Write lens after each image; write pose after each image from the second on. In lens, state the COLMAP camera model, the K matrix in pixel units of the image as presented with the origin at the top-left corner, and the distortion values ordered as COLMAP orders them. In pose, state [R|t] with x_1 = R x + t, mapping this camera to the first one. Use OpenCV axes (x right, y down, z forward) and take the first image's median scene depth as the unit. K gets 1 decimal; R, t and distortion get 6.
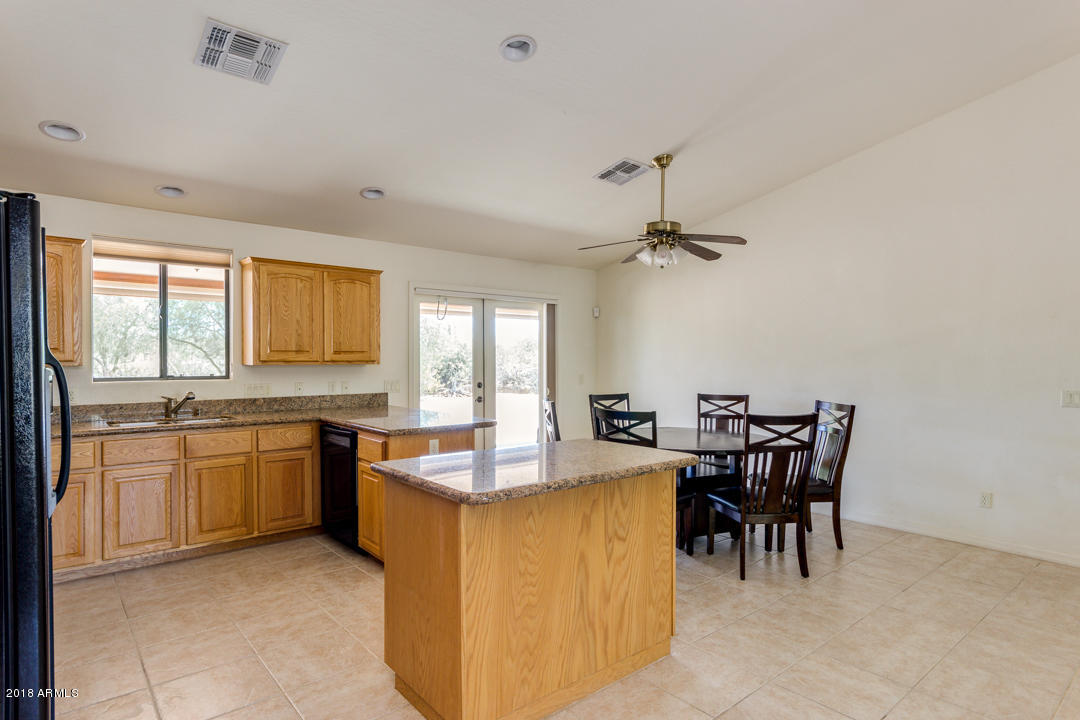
lens RADIAL K [[595.2, 0, 539.9], [0, 595.2, 357.6], [0, 0, 1]] dist [-0.007393, -0.000113]
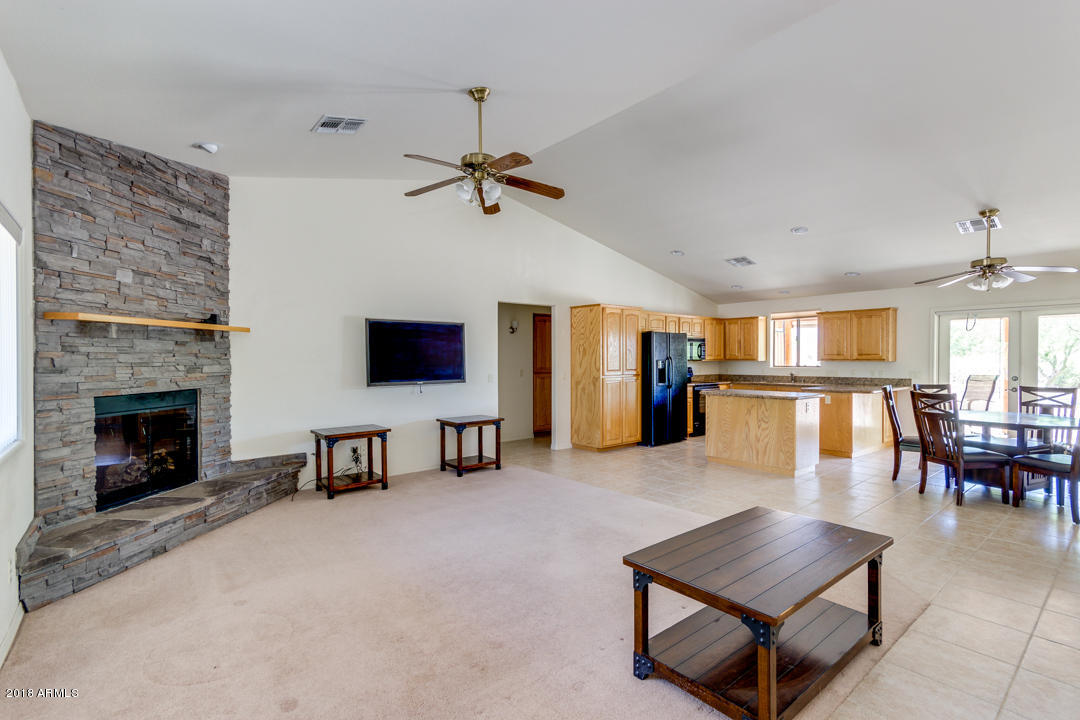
lens RADIAL K [[503.1, 0, 539.6], [0, 503.1, 361.7], [0, 0, 1]] dist [0.000968, 0.000518]
pose [[-0.004380, 0.005649, -0.999974, 1.448639], [0.003633, 0.999978, 0.005633, 0.001142], [0.999984, -0.003608, -0.004401, -0.032511]]
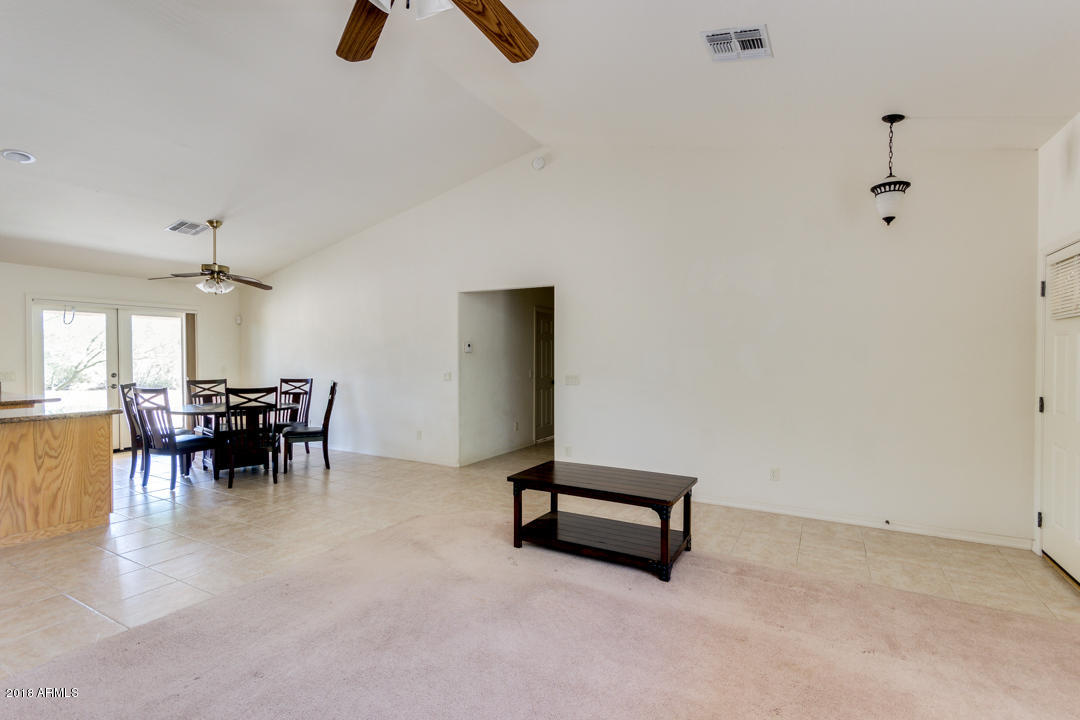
lens RADIAL K [[503.1, 0, 539.6], [0, 503.1, 363.6], [0, 0, 1]] dist [0.000968, 0.000518]
pose [[0.934563, -0.005147, 0.355761, 0.549598], [-0.001783, 0.999815, 0.019149, -0.001843], [-0.355793, -0.018530, 0.934381, -0.519300]]
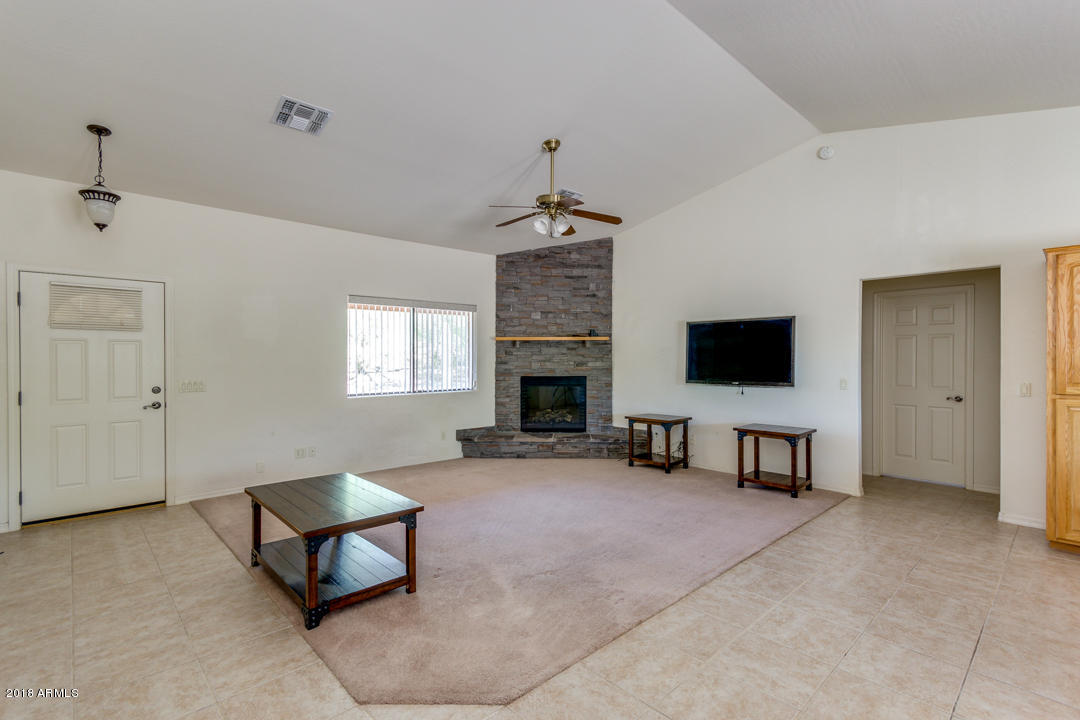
lens RADIAL K [[503.1, 0, 549.3], [0, 503.1, 361.5], [0, 0, 1]] dist [0.000968, 0.000518]
pose [[-0.998106, -0.001385, -0.061497, 0.663761], [-0.001712, 0.999985, 0.005257, 0.001900], [0.061488, 0.005352, -0.998093, 0.920691]]
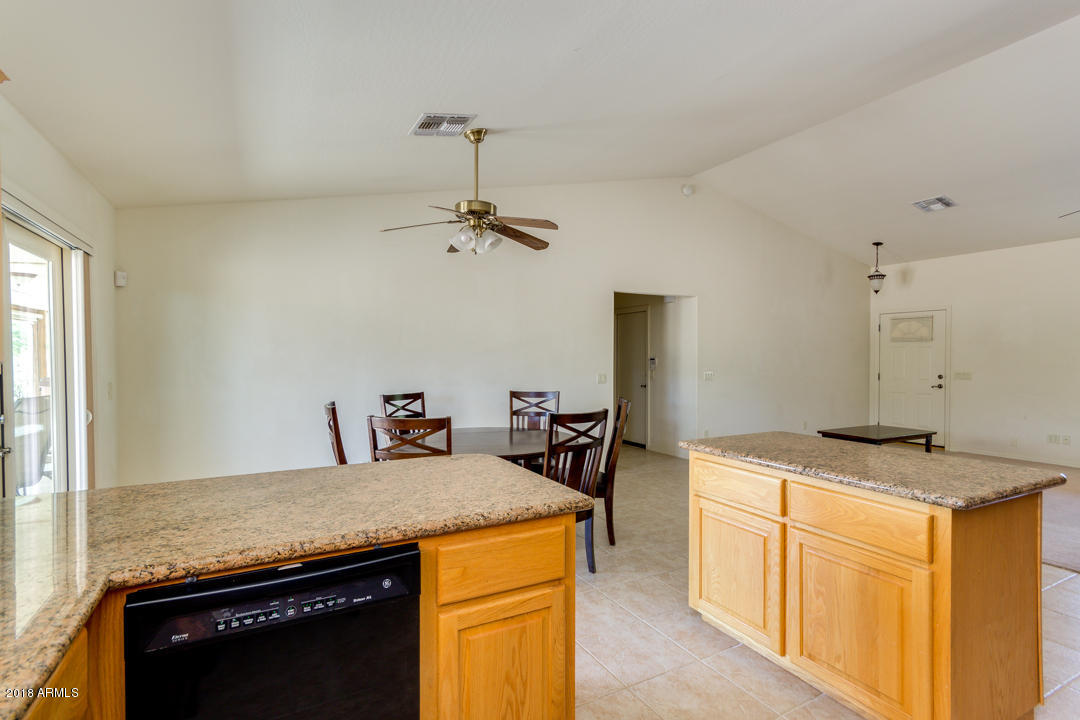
lens RADIAL K [[503.1, 0, 546.4], [0, 503.1, 363.0], [0, 0, 1]] dist [0.000968, 0.000518]
pose [[0.209378, -0.014432, 0.977728, -0.529896], [-0.003399, 0.999874, 0.015486, 0.000004], [-0.977829, -0.006566, 0.209303, 0.766007]]
